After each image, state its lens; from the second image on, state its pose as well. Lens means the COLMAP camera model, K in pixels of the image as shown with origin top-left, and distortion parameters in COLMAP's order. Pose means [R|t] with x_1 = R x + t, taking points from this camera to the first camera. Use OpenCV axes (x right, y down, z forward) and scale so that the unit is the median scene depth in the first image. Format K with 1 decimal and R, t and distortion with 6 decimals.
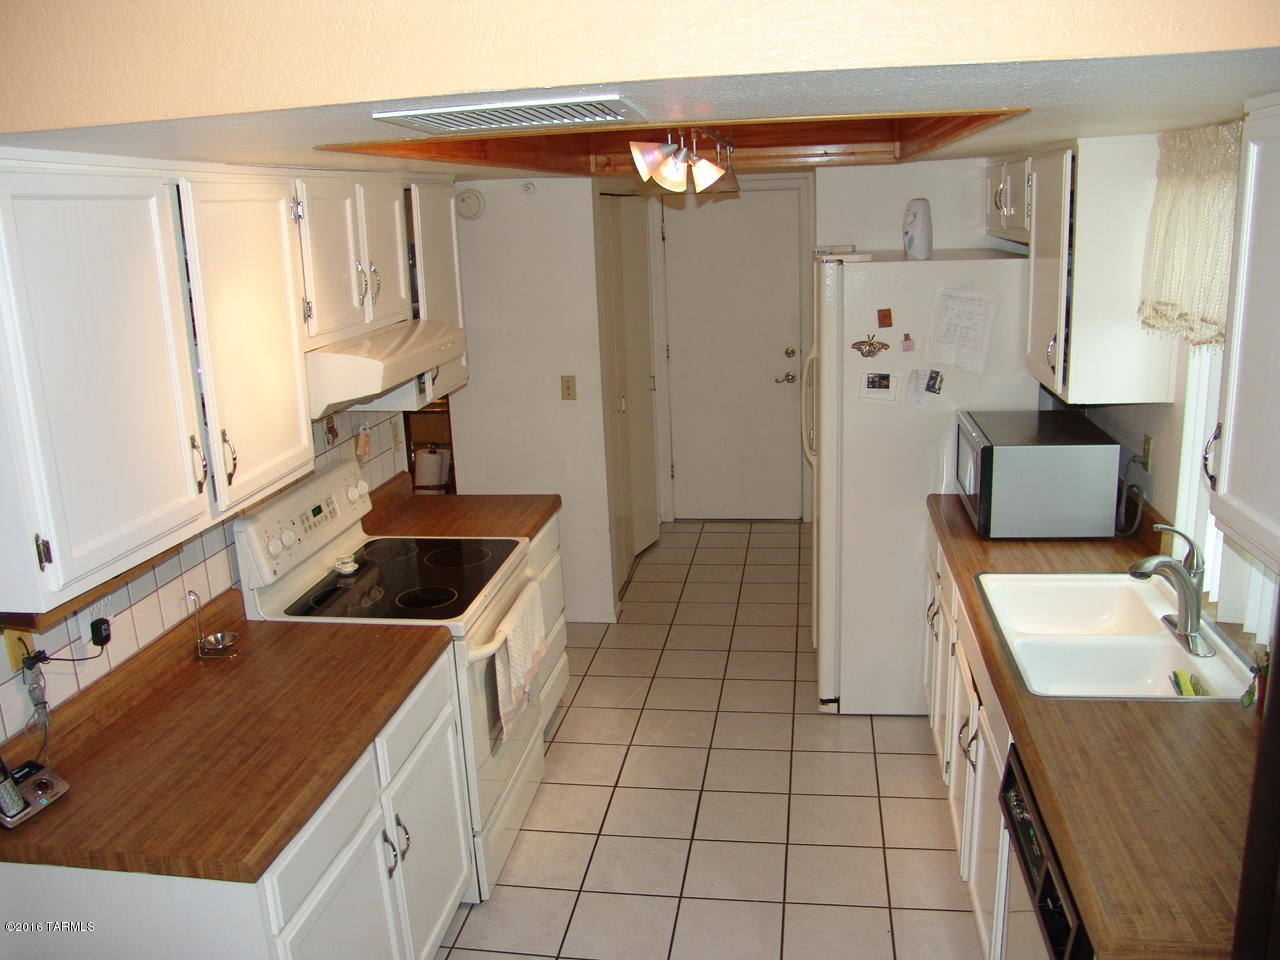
lens RADIAL K [[1067.9, 0, 632.3], [0, 1067.9, 479.0], [0, 0, 1]] dist [-0.159537, 0.134863]
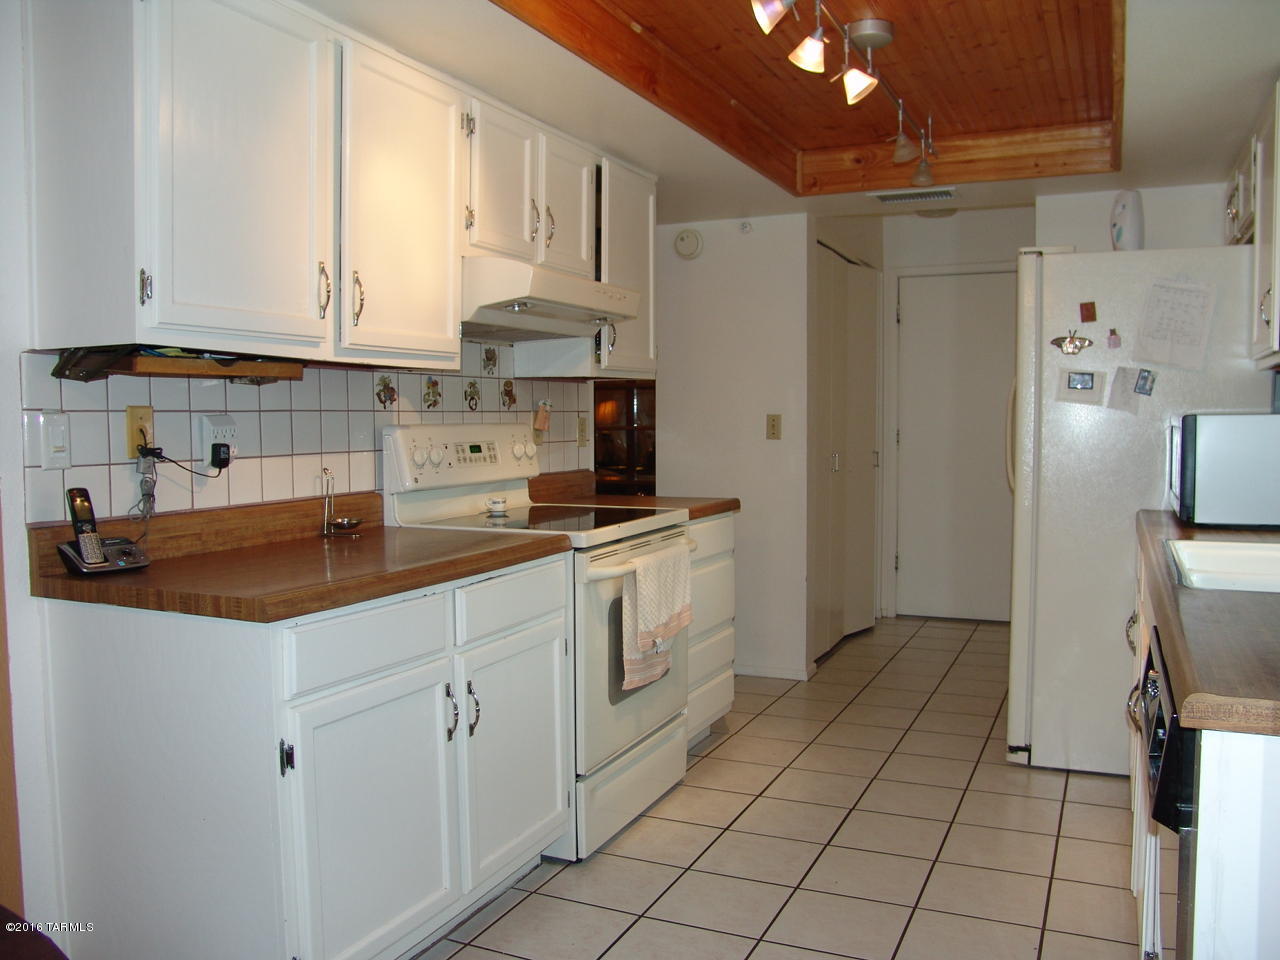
lens RADIAL K [[1067.9, 0, 635.4], [0, 1067.9, 481.1], [0, 0, 1]] dist [-0.159537, 0.134863]
pose [[0.962676, 0.055682, -0.264865, 0.128851], [-0.103560, 0.979920, -0.170391, 0.231356], [0.250059, 0.191461, 0.949112, 0.075714]]
